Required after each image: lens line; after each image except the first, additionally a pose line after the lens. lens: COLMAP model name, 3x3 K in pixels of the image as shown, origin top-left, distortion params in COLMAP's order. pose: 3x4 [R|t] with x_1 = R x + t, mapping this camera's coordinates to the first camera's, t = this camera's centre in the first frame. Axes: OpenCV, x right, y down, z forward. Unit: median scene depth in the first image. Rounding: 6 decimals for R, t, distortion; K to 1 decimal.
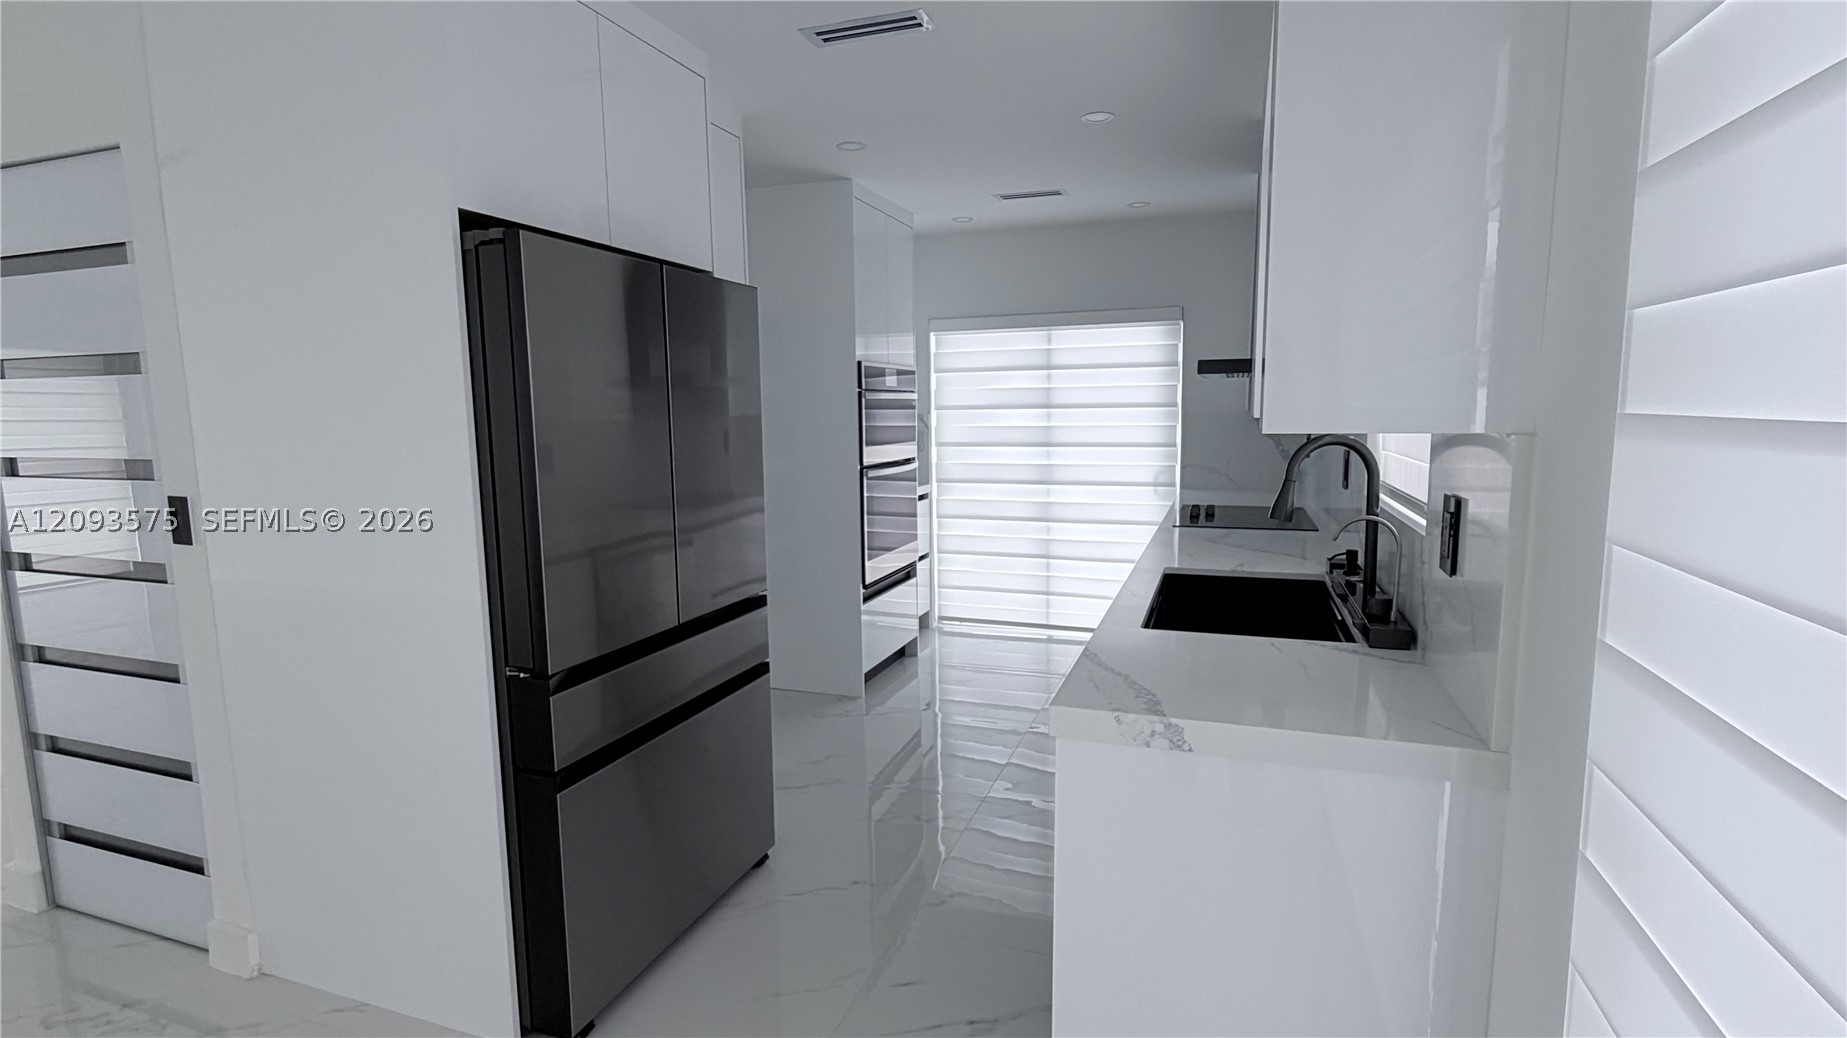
lens RADIAL K [[877.8, 0, 923.5], [0, 877.8, 519.0], [0, 0, 1]] dist [0.001226, 0.000197]
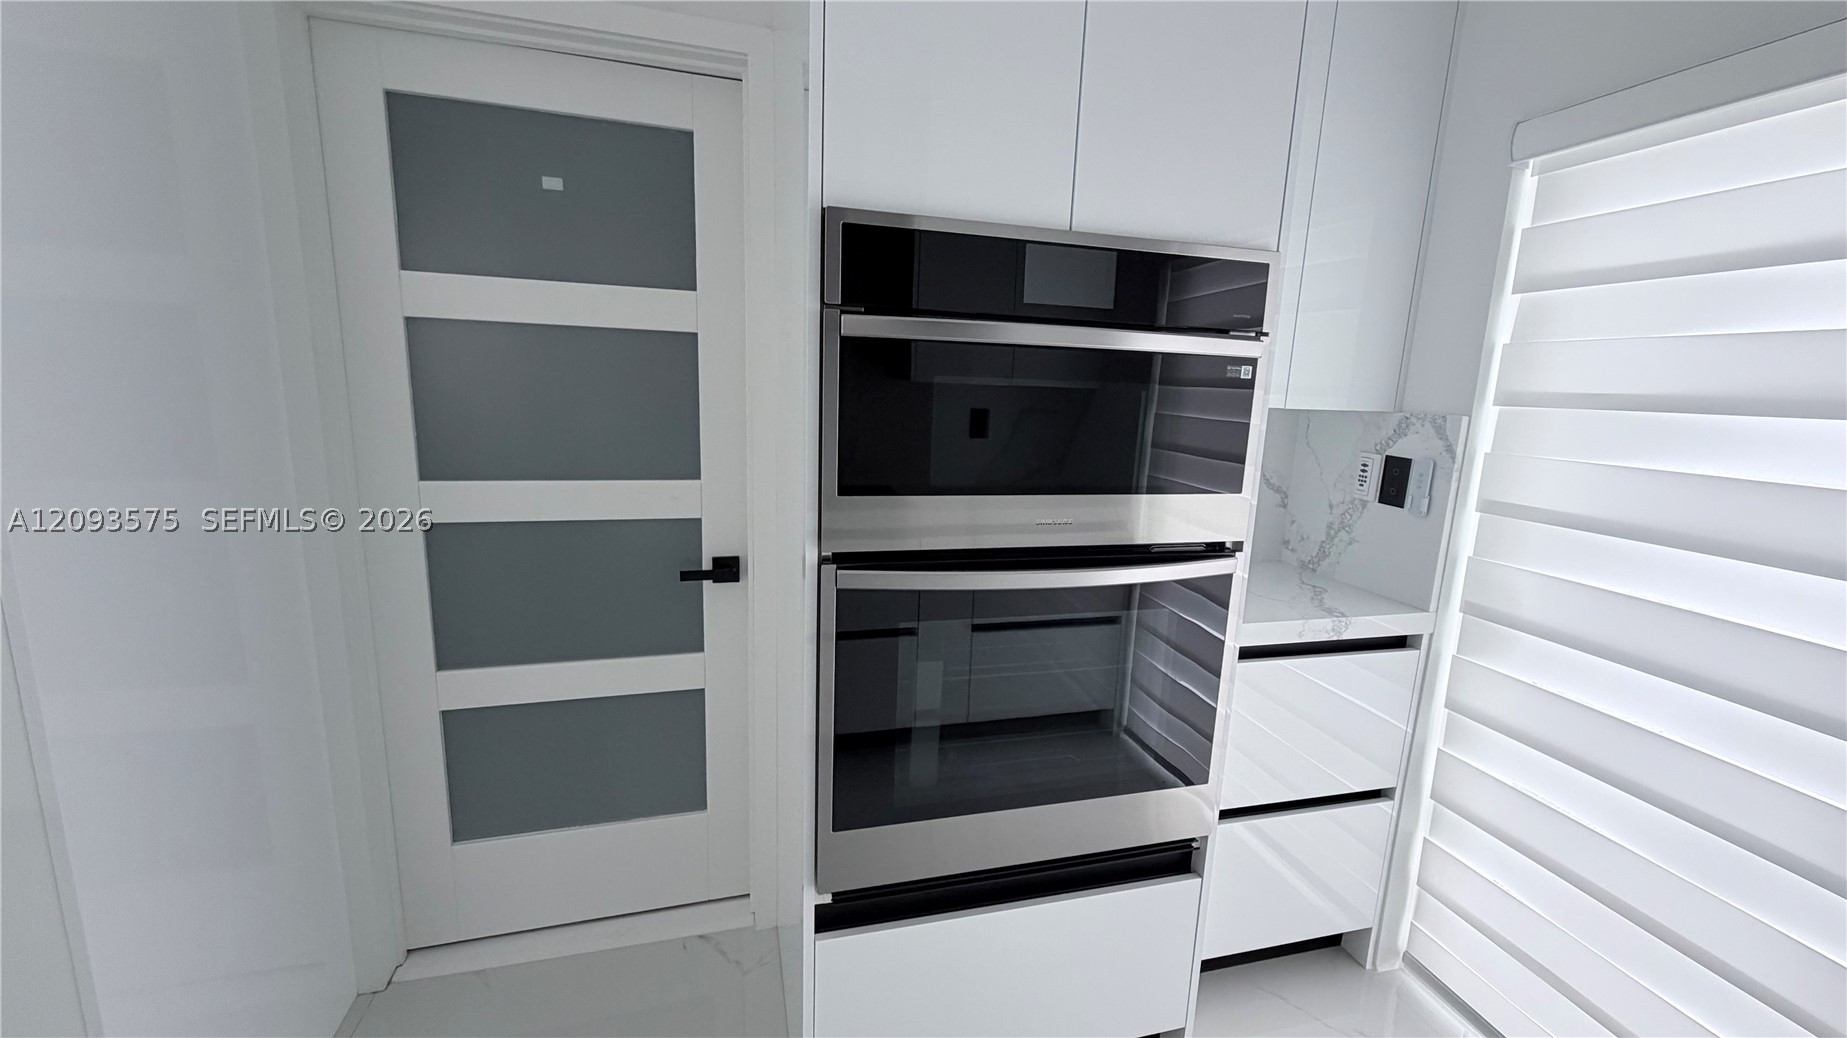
lens RADIAL K [[746.2, 0, 923.5], [0, 746.2, 519.0], [0, 0, 1]] dist [-0.000624, -0.000083]
pose [[0.552899, 0.187847, -0.811798, 0.130159], [-0.145660, 0.981045, 0.127803, -0.085180], [0.820418, 0.047584, 0.569781, 0.652551]]
